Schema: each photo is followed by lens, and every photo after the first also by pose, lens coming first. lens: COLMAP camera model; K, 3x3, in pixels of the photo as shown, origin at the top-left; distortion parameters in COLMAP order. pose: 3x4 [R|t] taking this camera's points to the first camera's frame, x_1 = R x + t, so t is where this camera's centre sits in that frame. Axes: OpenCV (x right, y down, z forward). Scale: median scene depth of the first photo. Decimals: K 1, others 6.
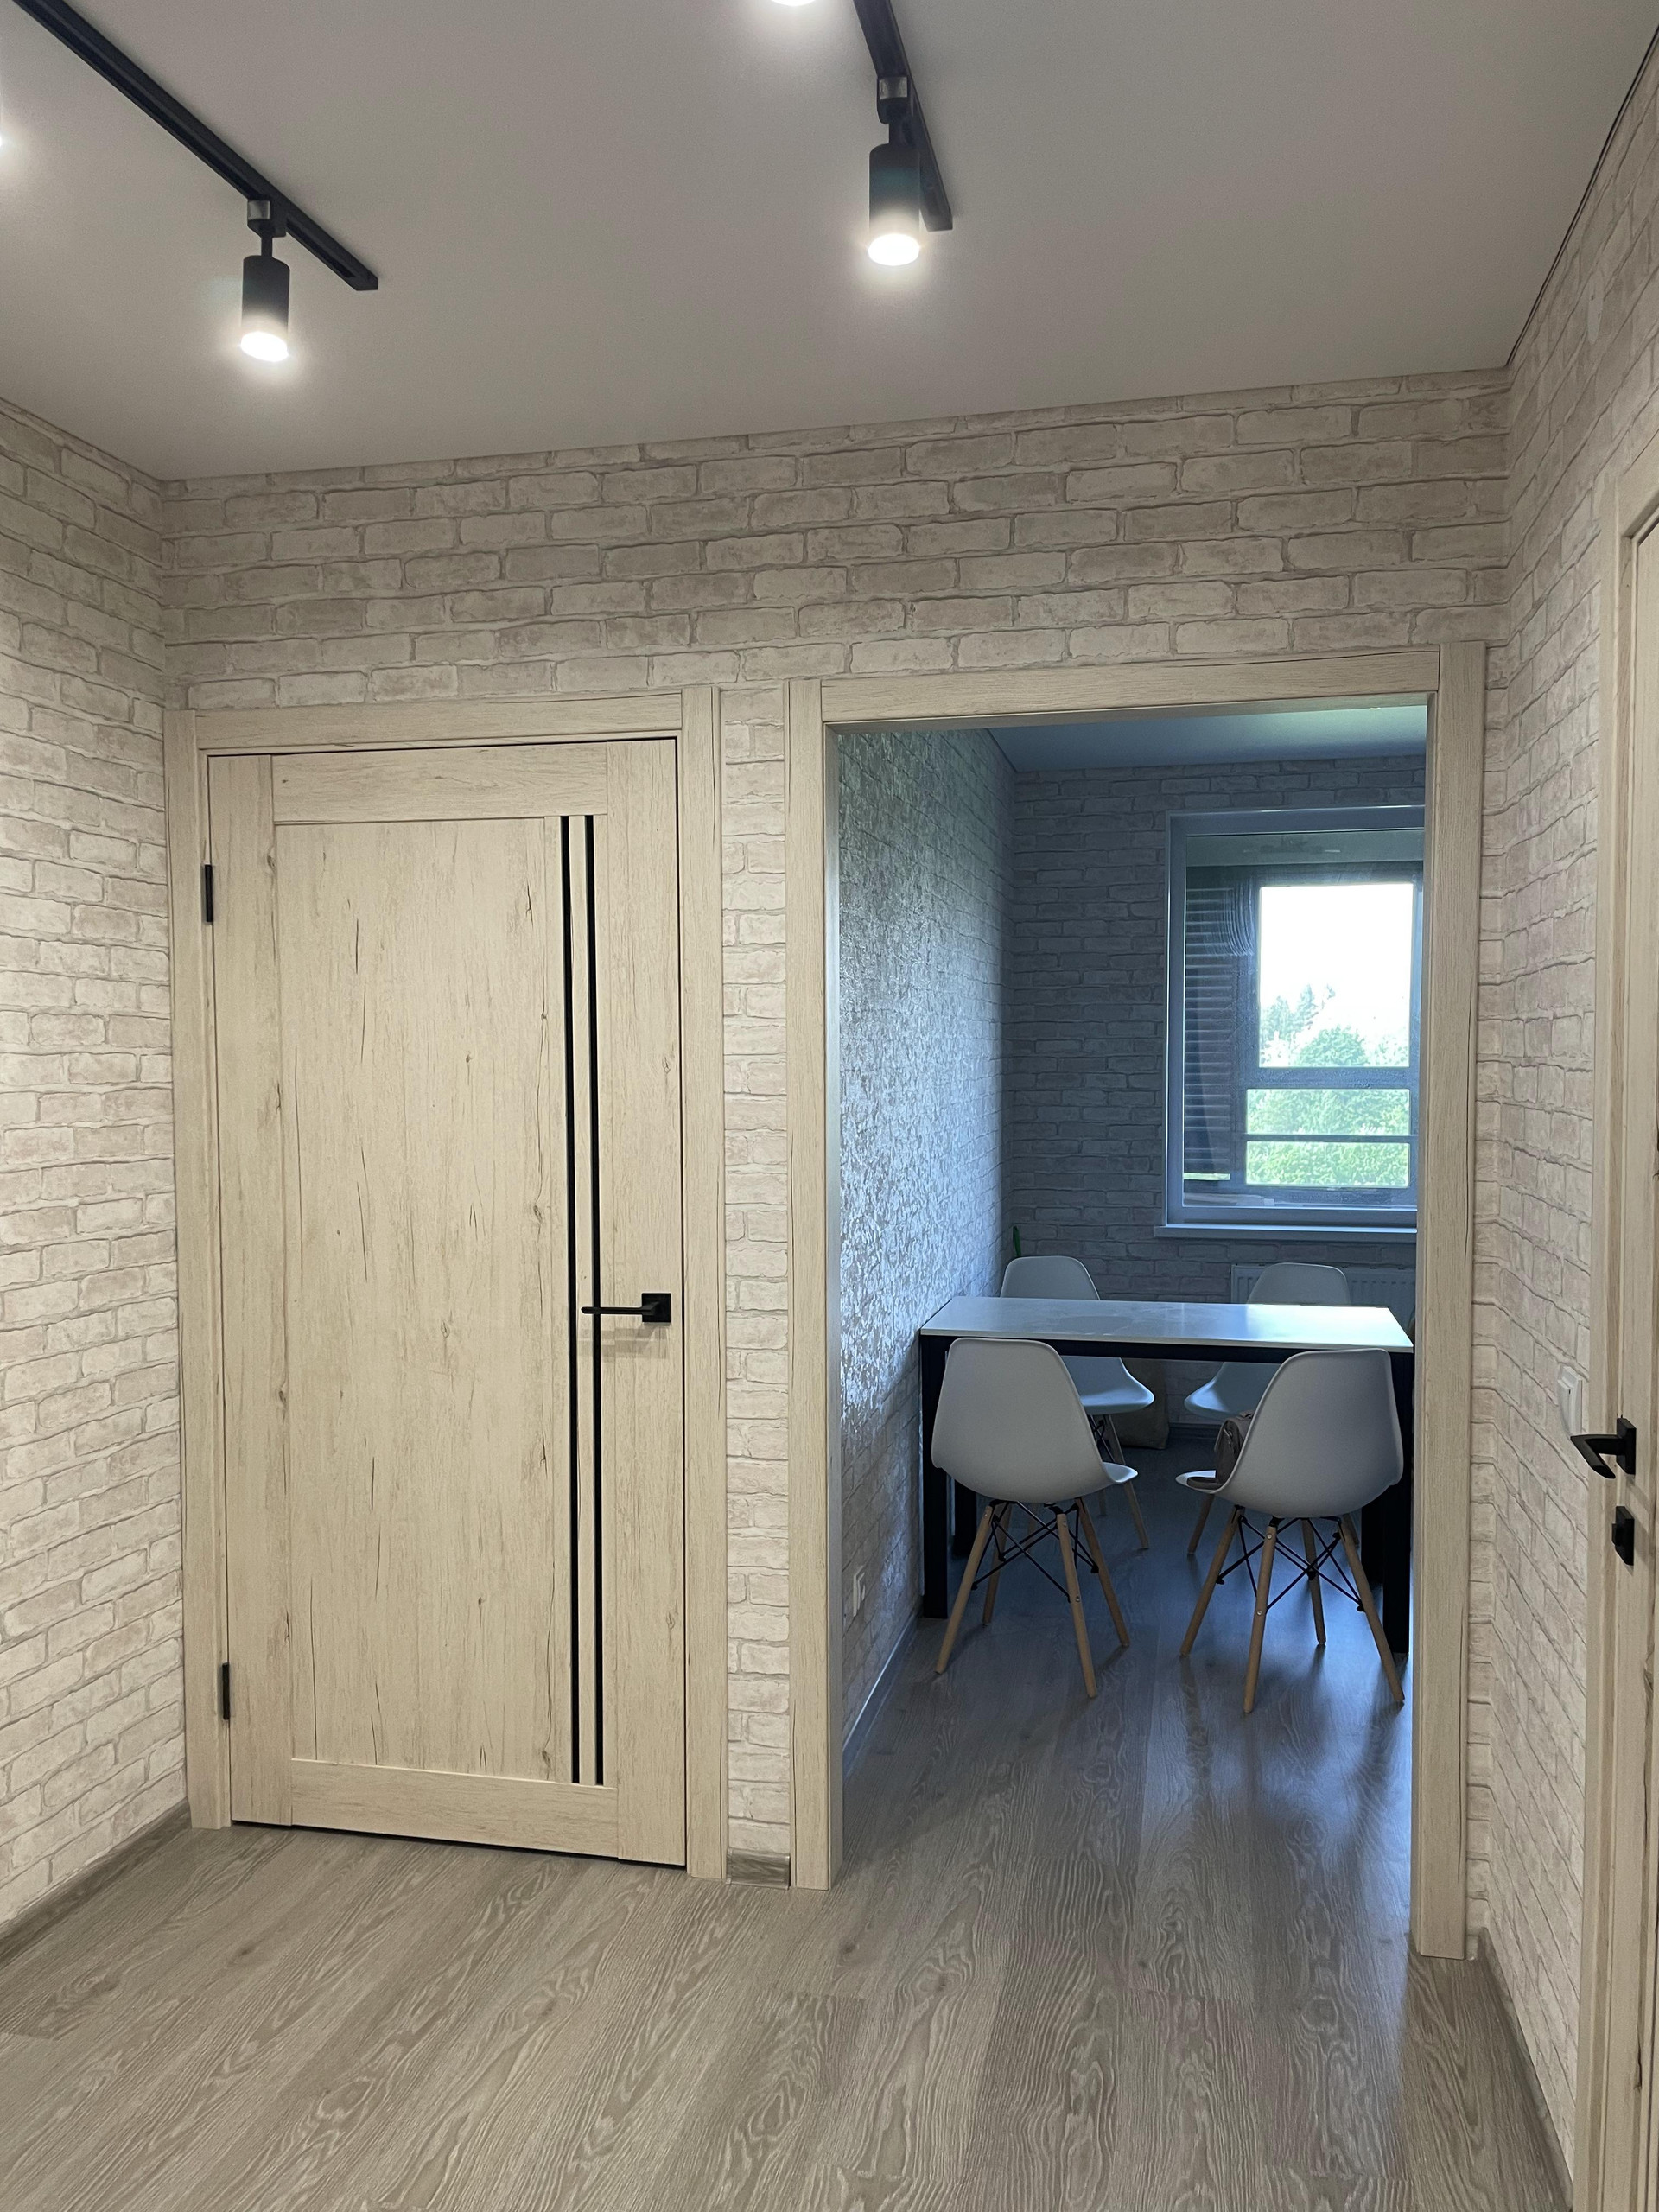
lens RADIAL K [[1674.5, 0, 847.5], [0, 1674.5, 1113.4], [0, 0, 1]] dist [0.084680, -0.117236]
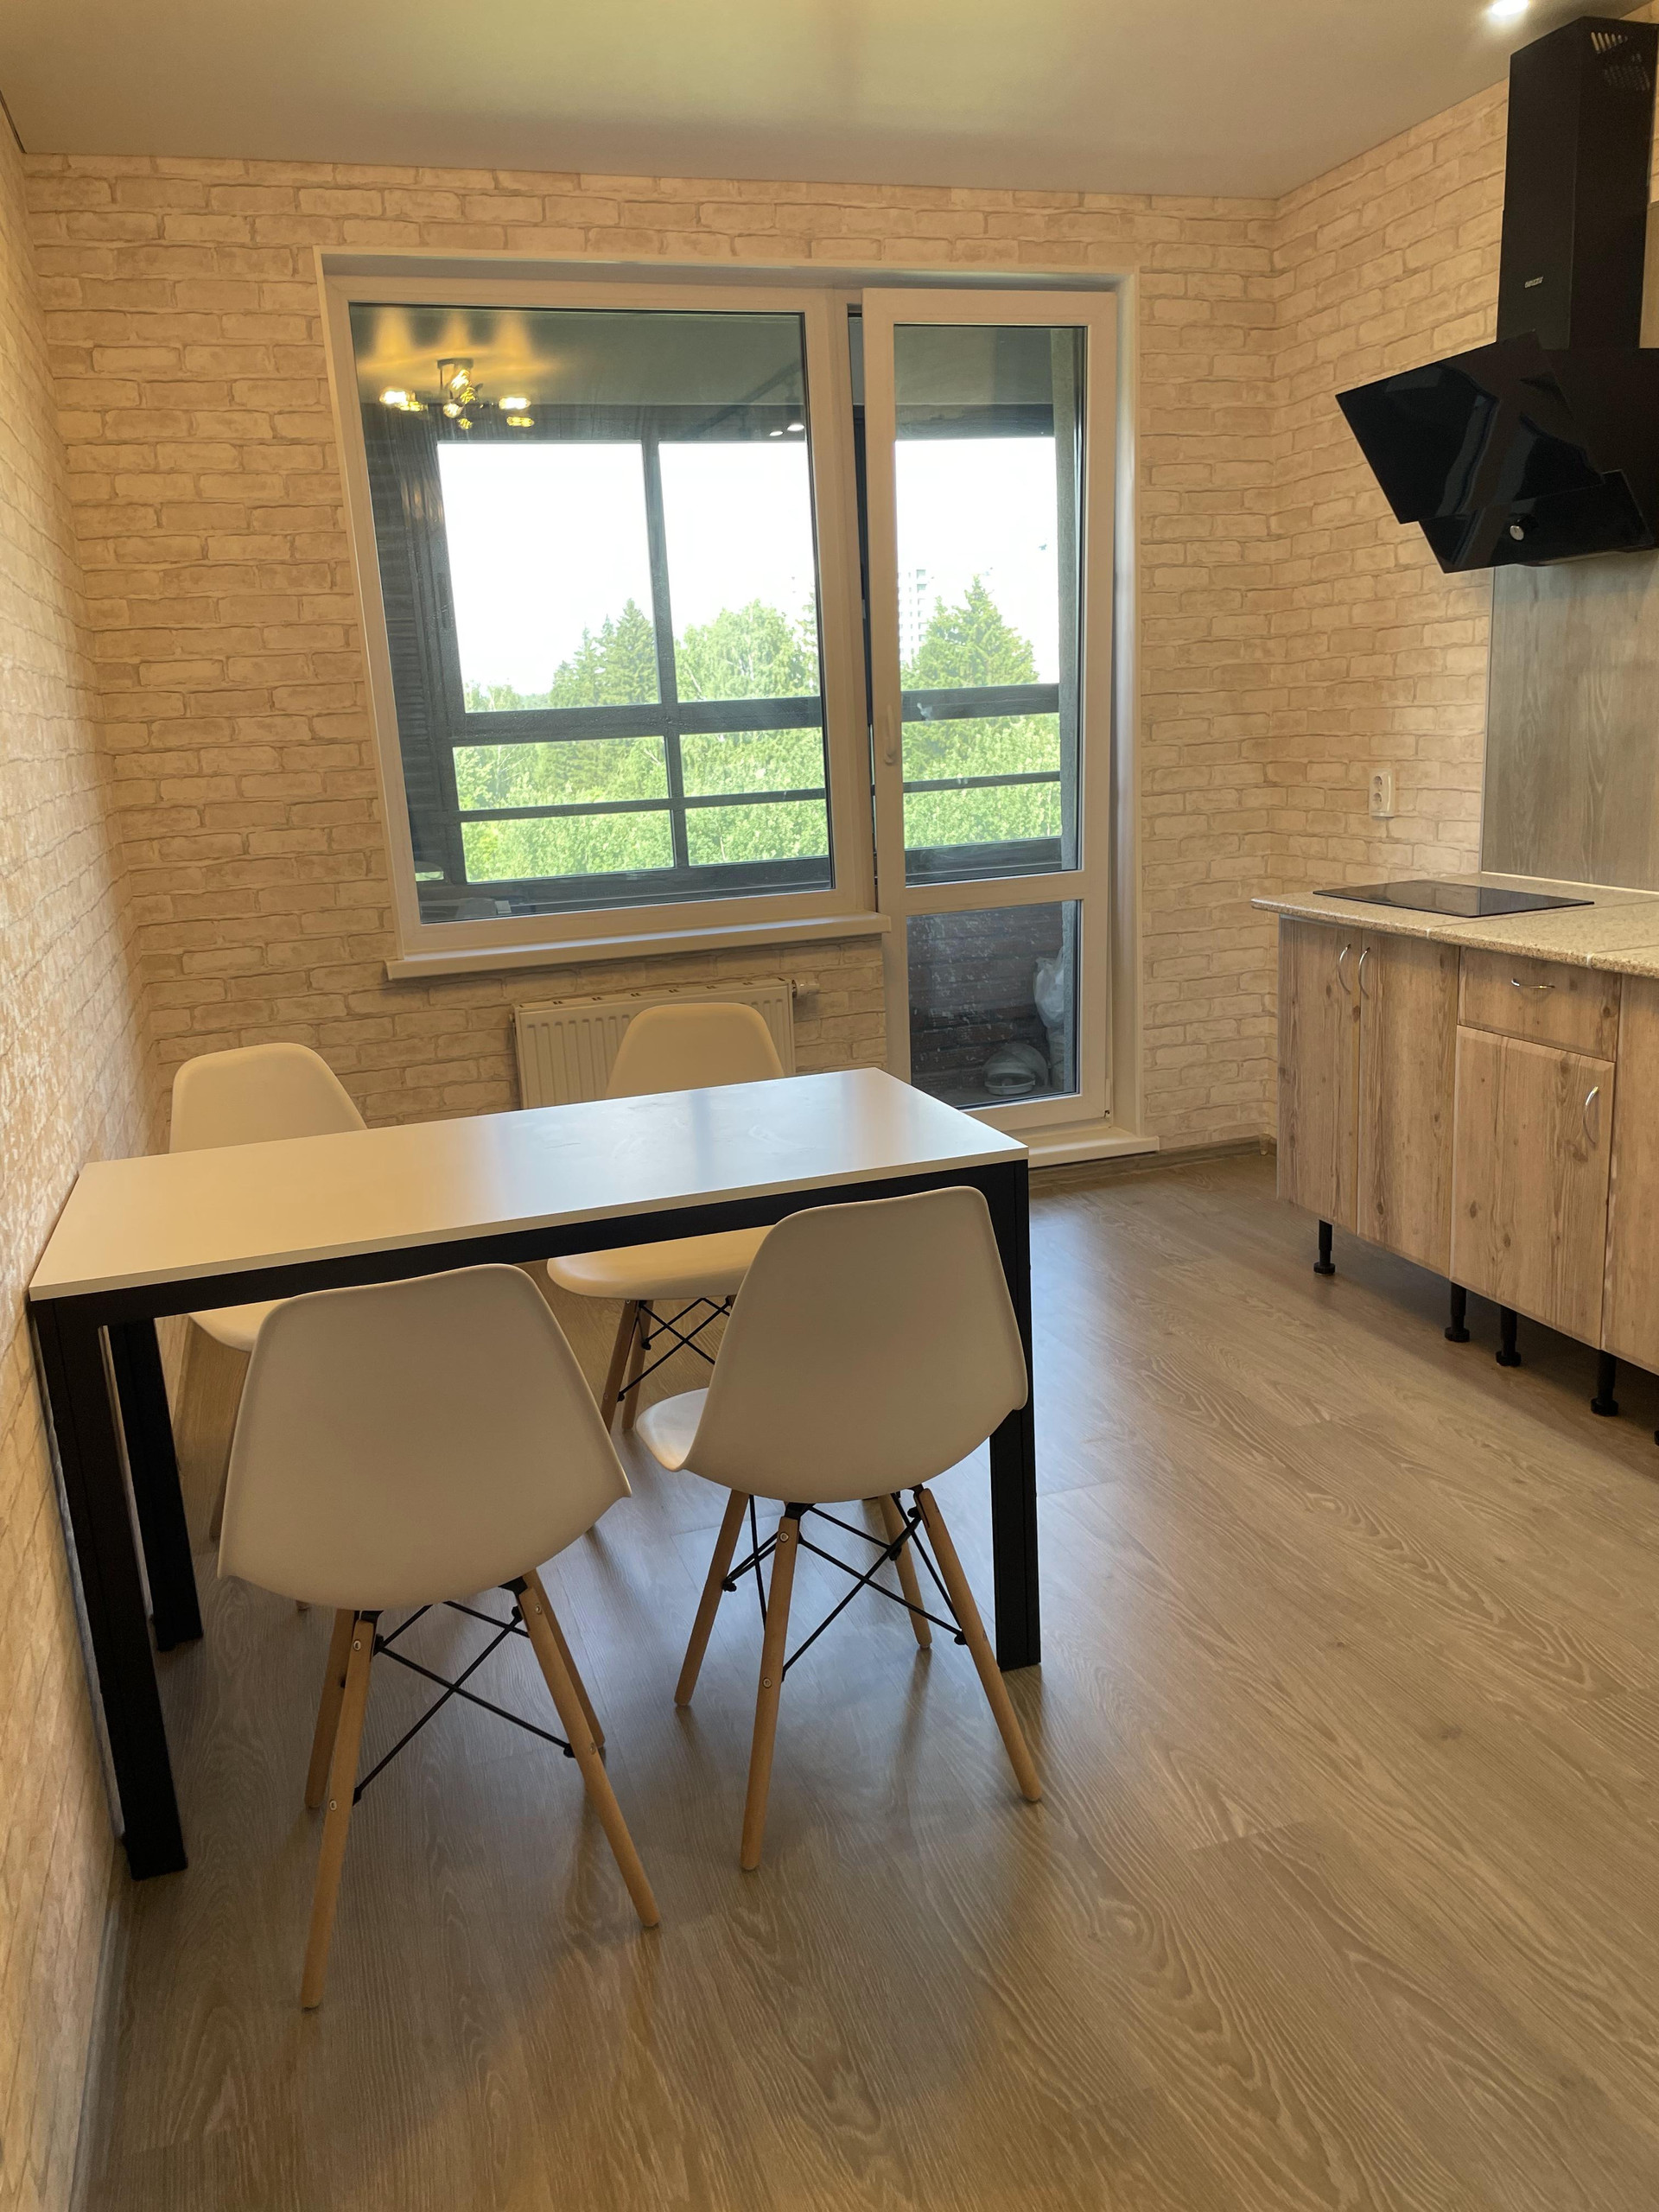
lens RADIAL K [[1674.7, 0, 813.4], [0, 1674.7, 1108.2], [0, 0, 1]] dist [0.087197, -0.117787]
pose [[0.866409, -0.158258, 0.473592, 0.013384], [0.073467, 0.978526, 0.192586, 0.010957], [-0.493901, -0.132065, 0.859431, 0.370251]]
